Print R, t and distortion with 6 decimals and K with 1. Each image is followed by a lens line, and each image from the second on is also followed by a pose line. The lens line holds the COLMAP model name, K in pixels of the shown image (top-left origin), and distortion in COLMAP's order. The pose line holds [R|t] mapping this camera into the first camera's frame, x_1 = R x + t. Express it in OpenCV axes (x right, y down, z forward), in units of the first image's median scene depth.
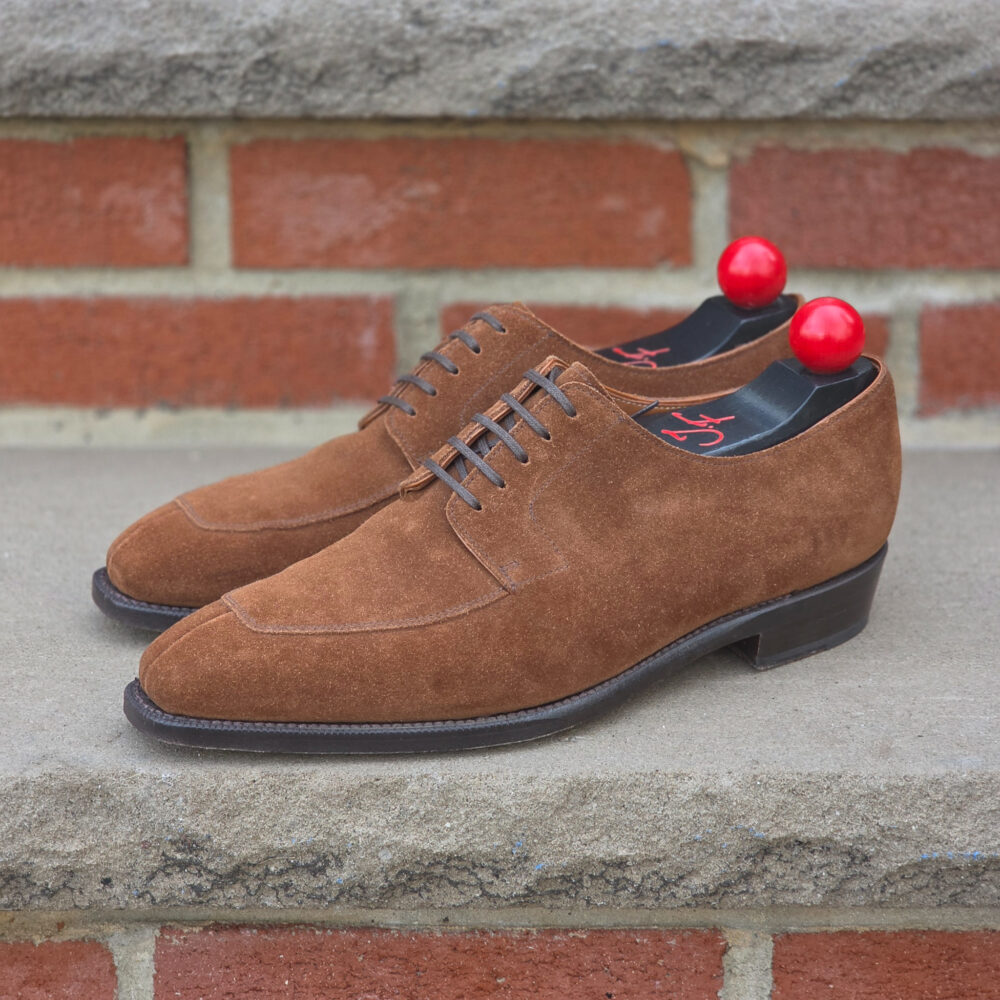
lens RADIAL K [[3190.9, 0, 500.0], [0, 3190.9, 500.0], [0, 0, 1]] dist [0.053229, 1.273152]
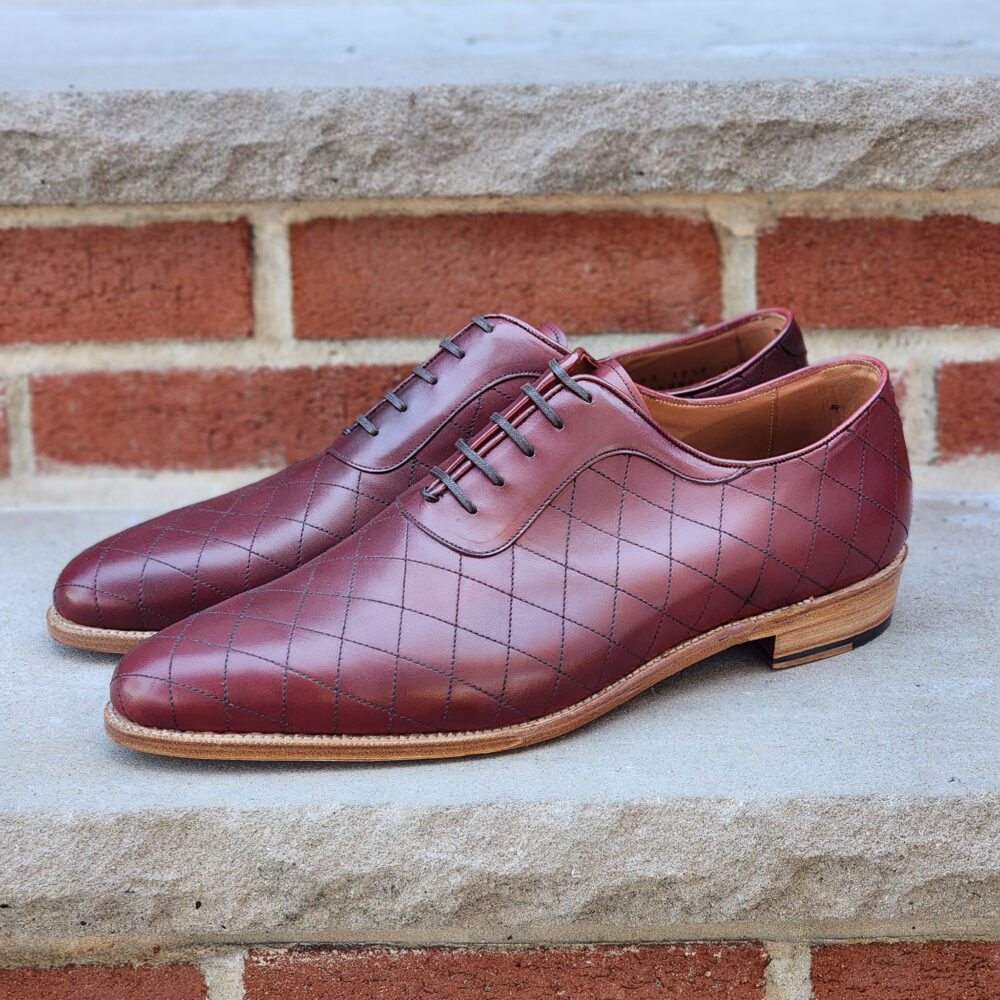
lens RADIAL K [[3326.2, 0, 500.0], [0, 3326.2, 500.0], [0, 0, 1]] dist [0.212429, 0.058867]
pose [[0.999821, -0.018485, -0.004080, -0.012878], [0.018439, 0.999767, -0.011219, -0.005274], [0.004286, 0.011142, 0.999929, -0.140123]]
